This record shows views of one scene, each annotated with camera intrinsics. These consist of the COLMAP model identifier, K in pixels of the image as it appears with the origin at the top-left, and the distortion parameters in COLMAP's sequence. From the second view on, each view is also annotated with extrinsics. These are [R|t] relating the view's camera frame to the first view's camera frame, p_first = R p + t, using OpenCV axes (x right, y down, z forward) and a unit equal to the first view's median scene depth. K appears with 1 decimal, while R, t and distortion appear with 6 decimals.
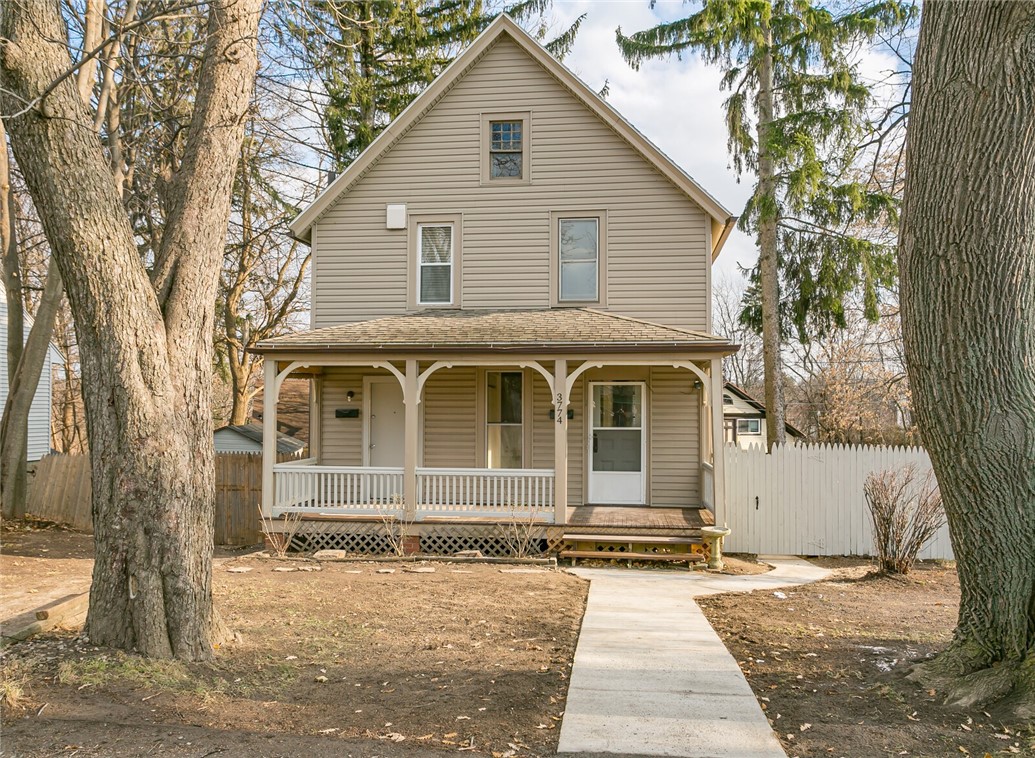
lens RADIAL K [[709.6, 0, 517.5], [0, 709.6, 379.0], [0, 0, 1]] dist [-0.045390, -0.000026]
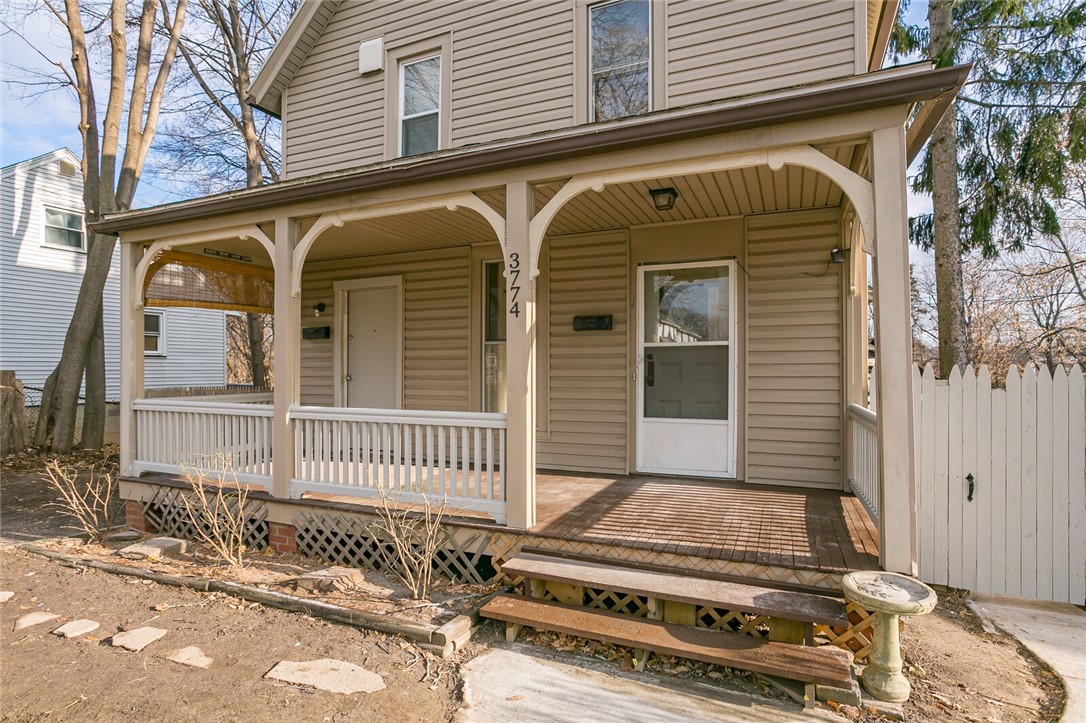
lens RADIAL K [[548.1, 0, 541.0], [0, 548.1, 362.5], [0, 0, 1]] dist [-0.067466, 0.040200]
pose [[0.965481, -0.006728, -0.260385, 0.146511], [0.016539, 0.999233, 0.035508, 0.069074], [0.259946, -0.038589, 0.964852, 0.559627]]
